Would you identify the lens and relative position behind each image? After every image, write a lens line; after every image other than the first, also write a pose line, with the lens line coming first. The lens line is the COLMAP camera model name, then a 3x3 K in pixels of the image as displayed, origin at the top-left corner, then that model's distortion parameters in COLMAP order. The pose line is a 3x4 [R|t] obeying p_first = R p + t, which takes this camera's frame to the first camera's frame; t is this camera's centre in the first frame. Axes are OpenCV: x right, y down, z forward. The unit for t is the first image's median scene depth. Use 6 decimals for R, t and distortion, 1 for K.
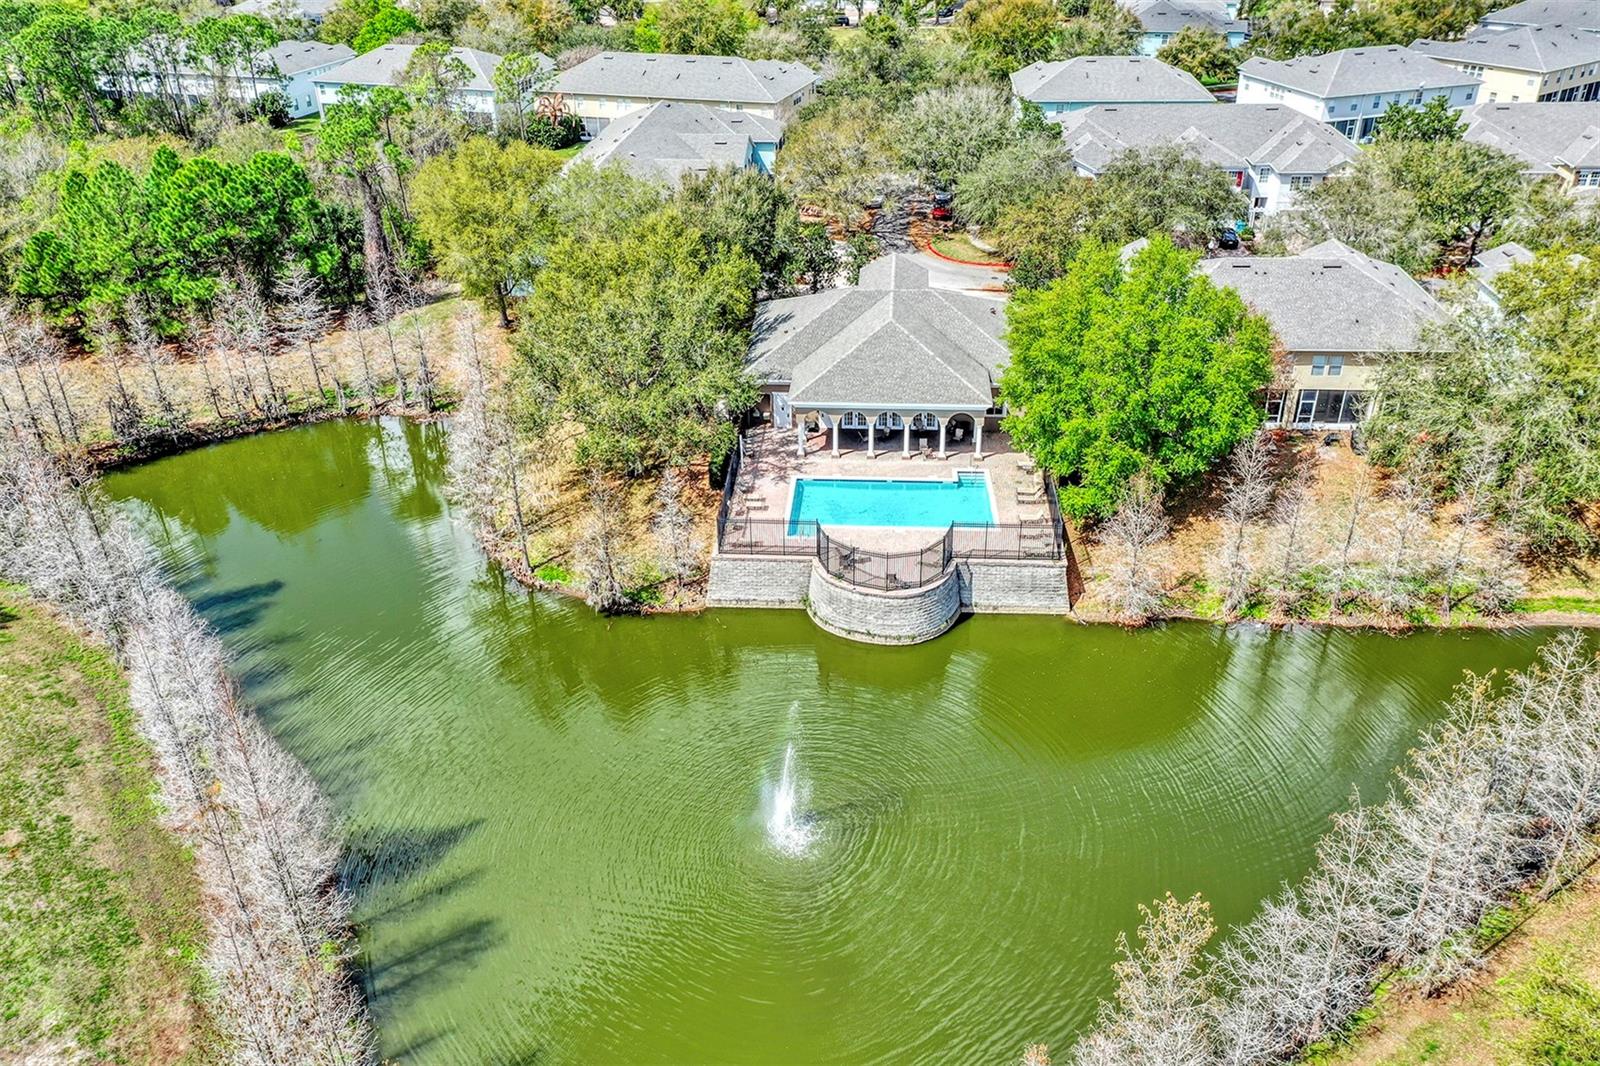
lens RADIAL K [[1271.8, 0, 793.2], [0, 1271.8, 531.8], [0, 0, 1]] dist [0.003341, 0.004099]
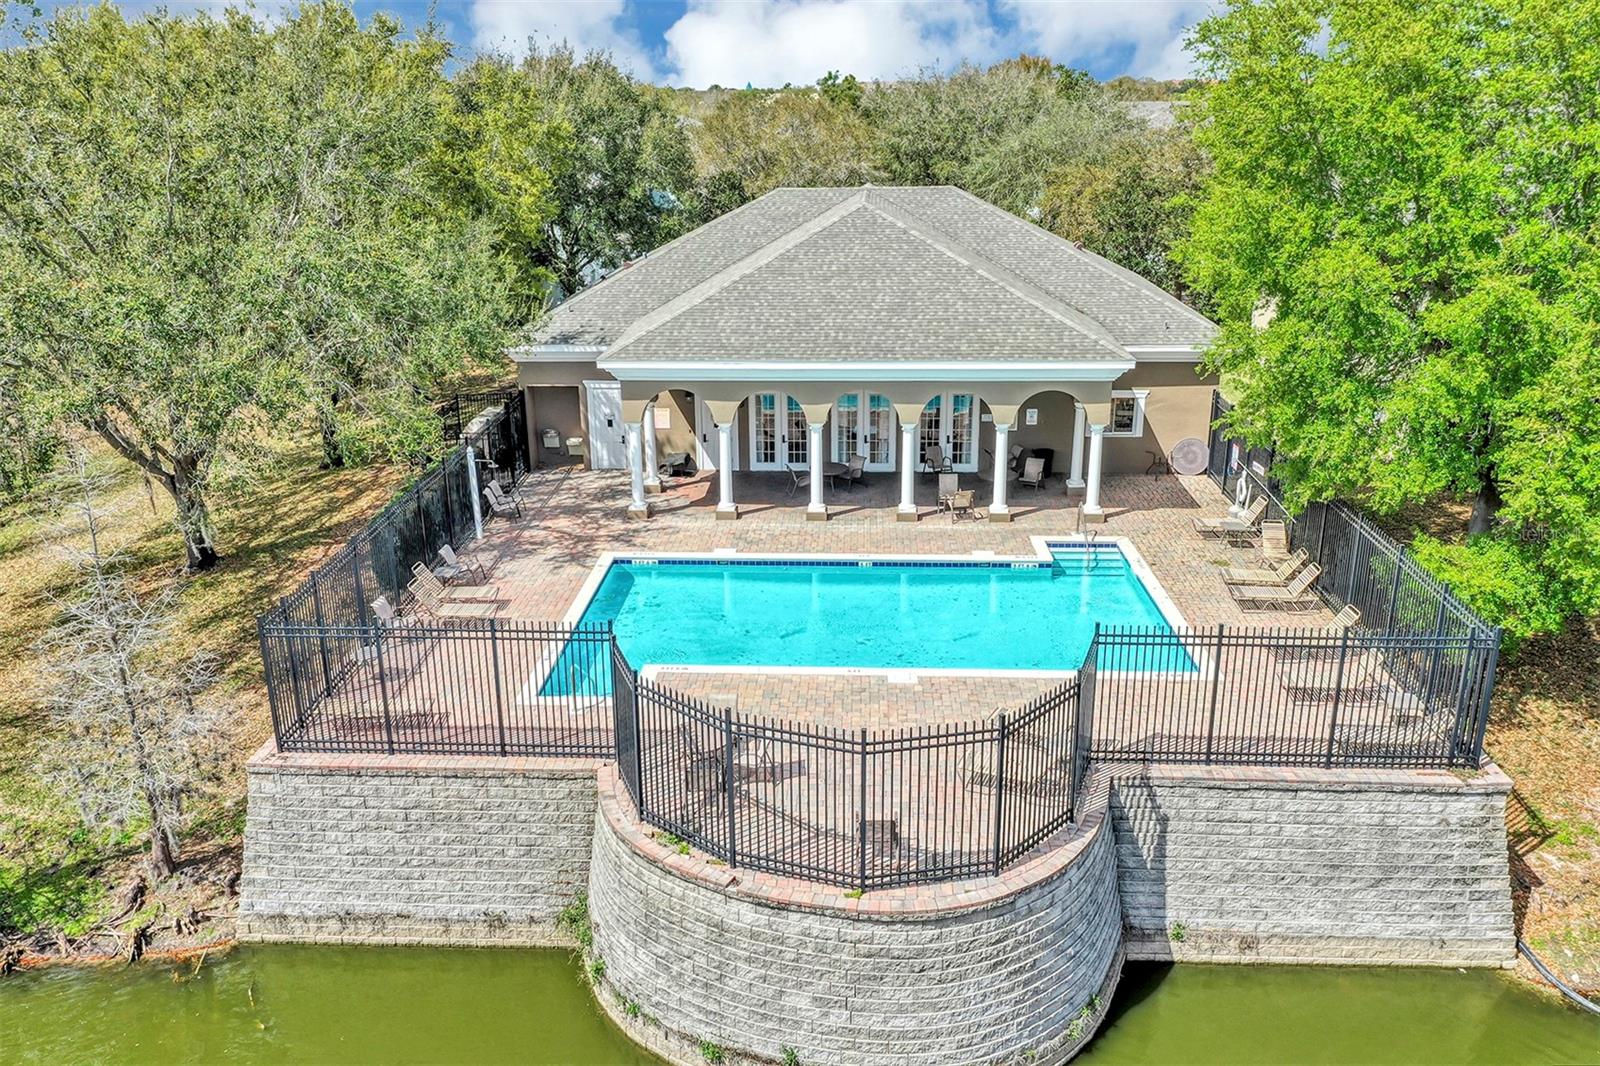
lens RADIAL K [[1271.8, 0, 793.2], [0, 1271.8, 531.8], [0, 0, 1]] dist [0.003341, 0.004099]
pose [[0.999777, 0.000521, 0.021090, 0.047091], [0.003565, 0.981143, -0.193250, 0.022112], [-0.020793, 0.193282, 0.980923, 0.638801]]
